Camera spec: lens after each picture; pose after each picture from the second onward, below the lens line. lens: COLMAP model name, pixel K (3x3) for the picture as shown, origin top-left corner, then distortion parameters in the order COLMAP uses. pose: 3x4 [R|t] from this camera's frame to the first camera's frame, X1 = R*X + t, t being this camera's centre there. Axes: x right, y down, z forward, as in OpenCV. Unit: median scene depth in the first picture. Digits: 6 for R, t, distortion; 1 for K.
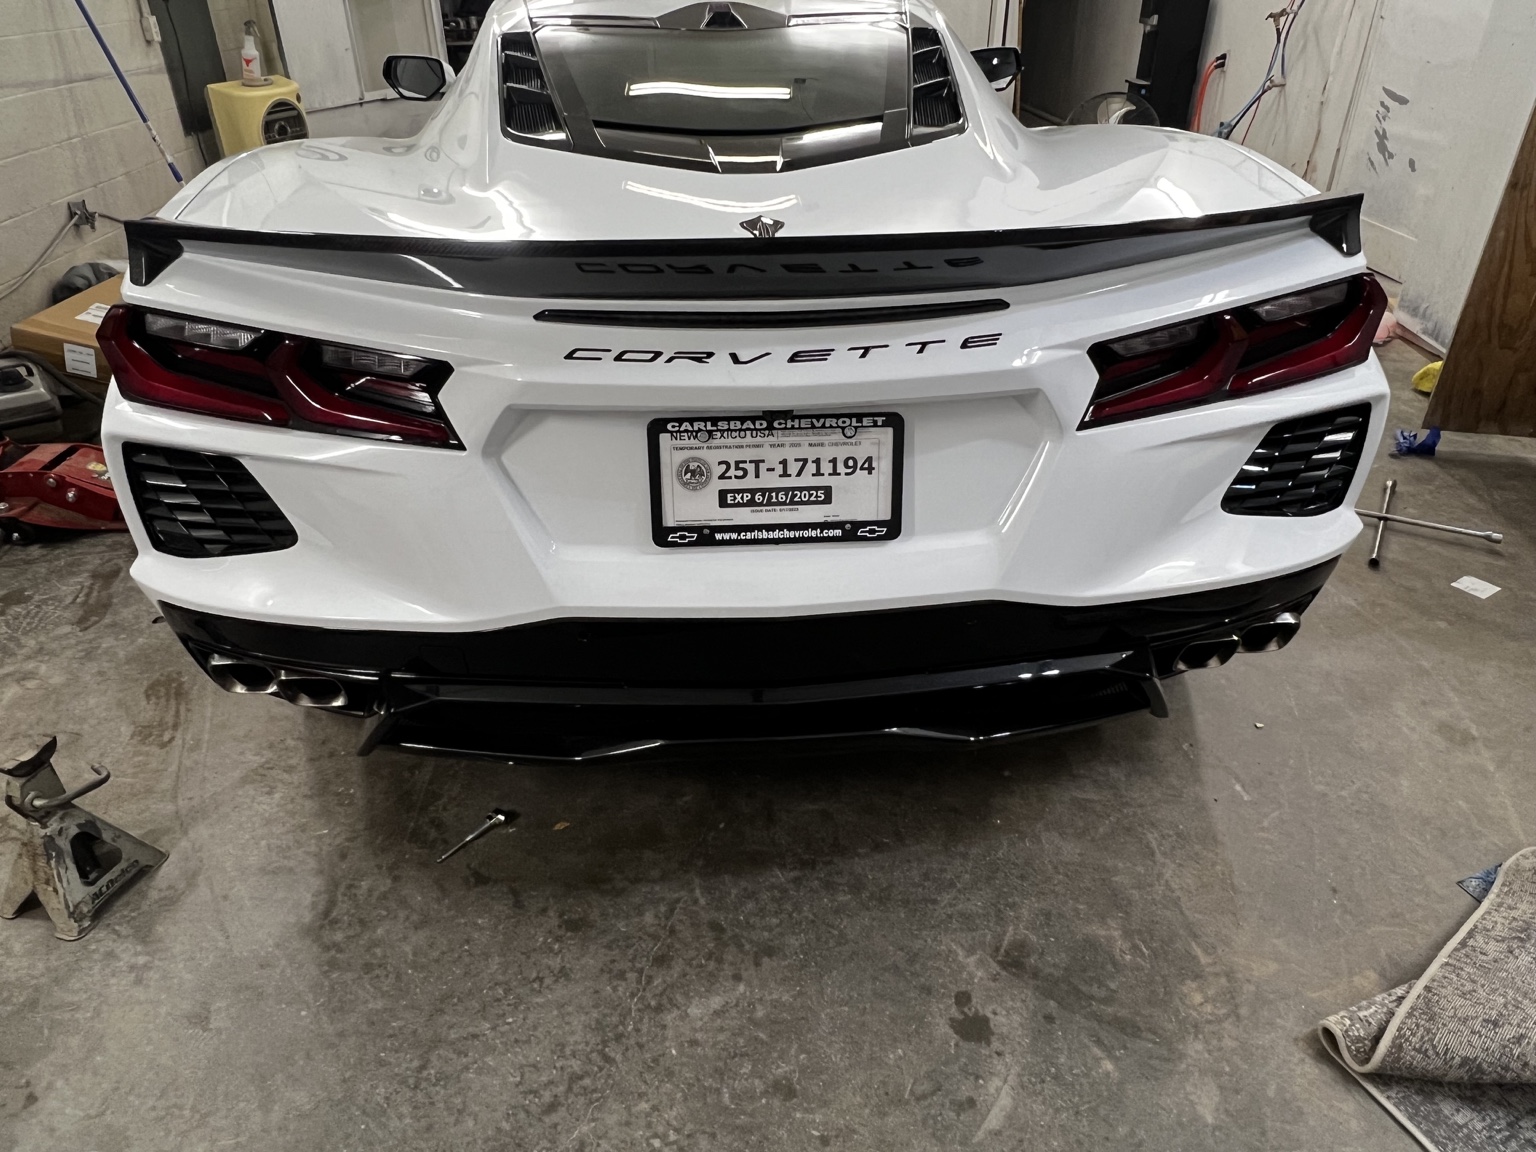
lens RADIAL K [[1157.5, 0, 750.2], [0, 1157.5, 579.5], [0, 0, 1]] dist [0.030571, -0.040012]
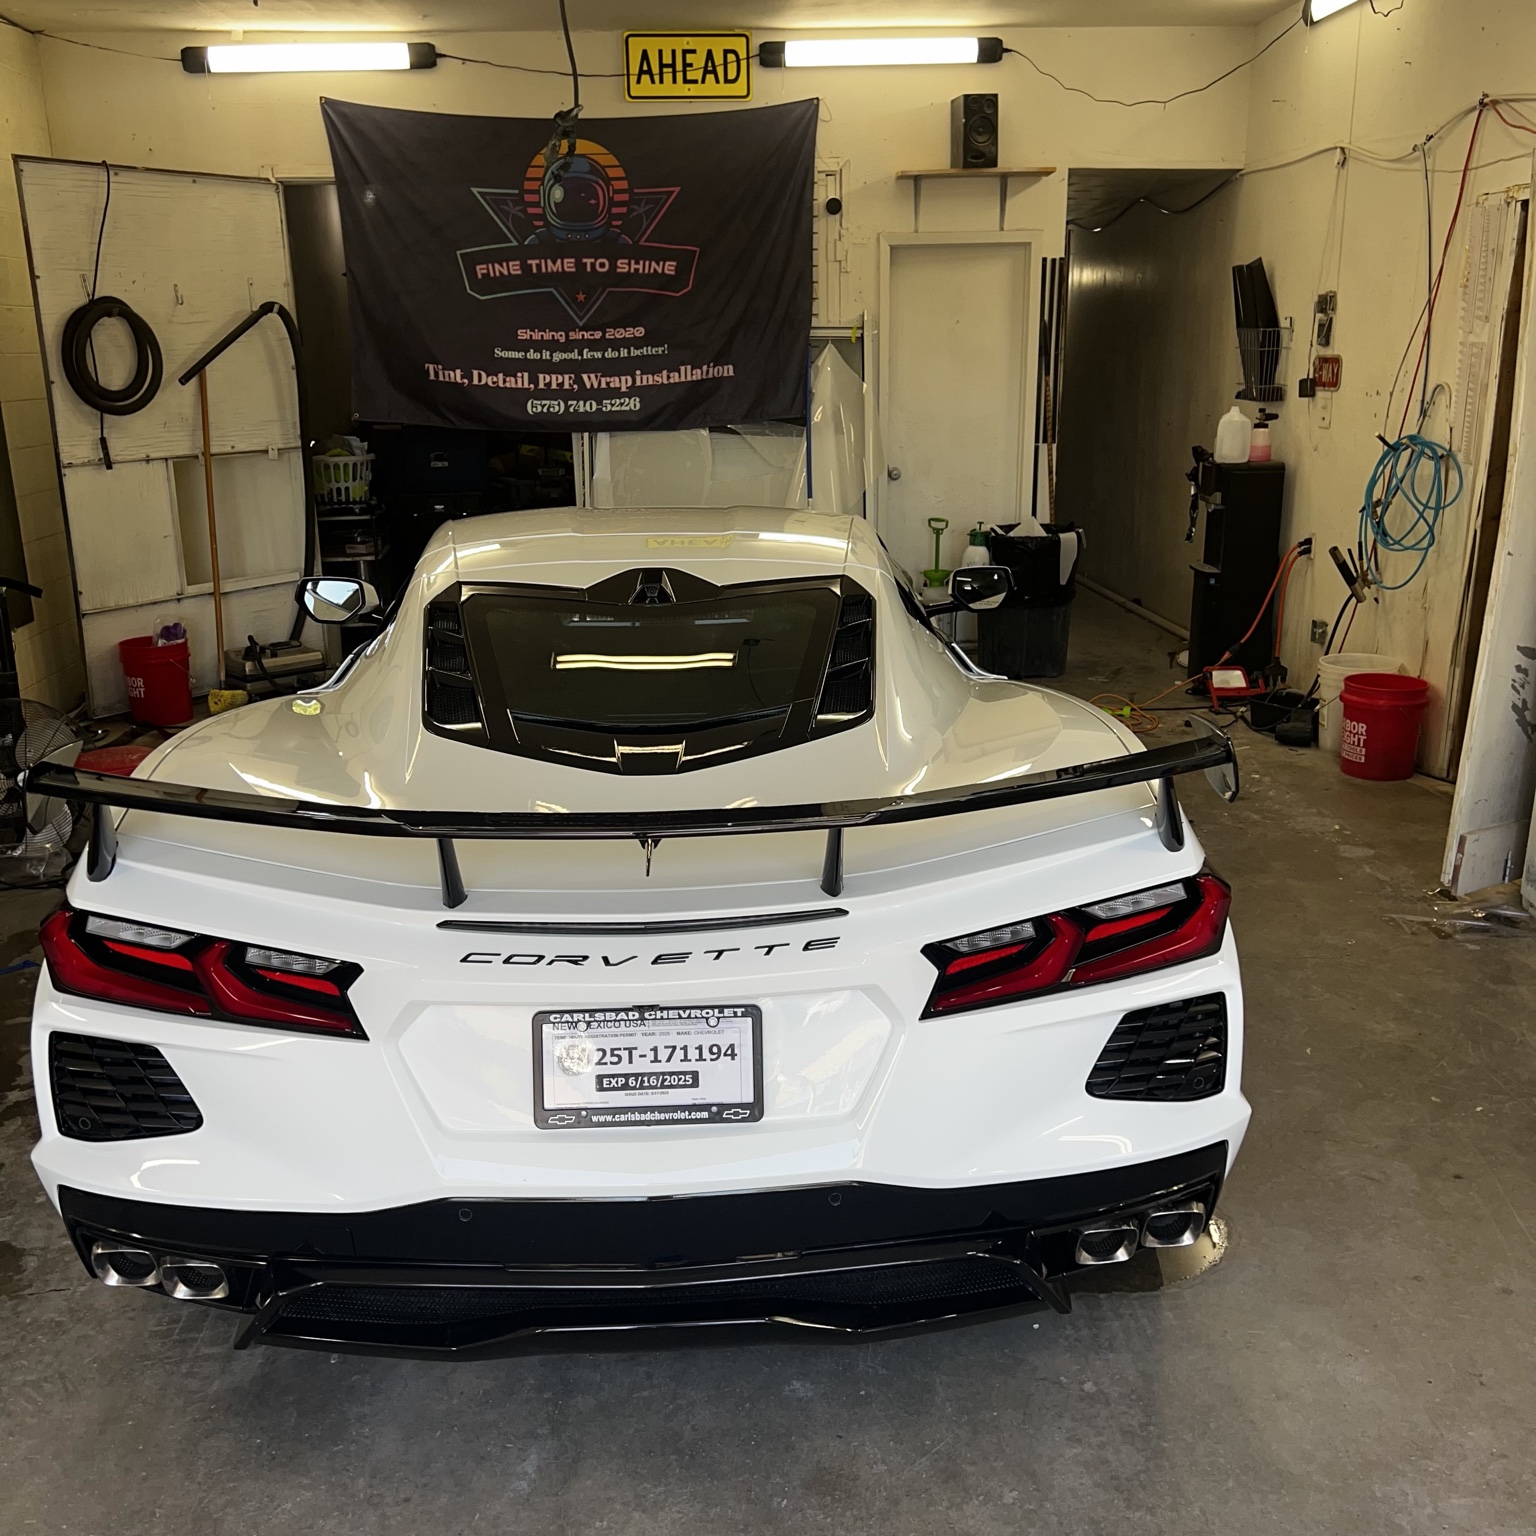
lens RADIAL K [[1771.0, 0, 746.1], [0, 1771.0, 716.6], [0, 0, 1]] dist [0.143377, -0.203441]
pose [[0.999839, -0.000662, -0.017947, 0.147706], [-0.003922, 0.967147, -0.254187, 0.024234], [0.017525, 0.254216, 0.966989, -0.734194]]
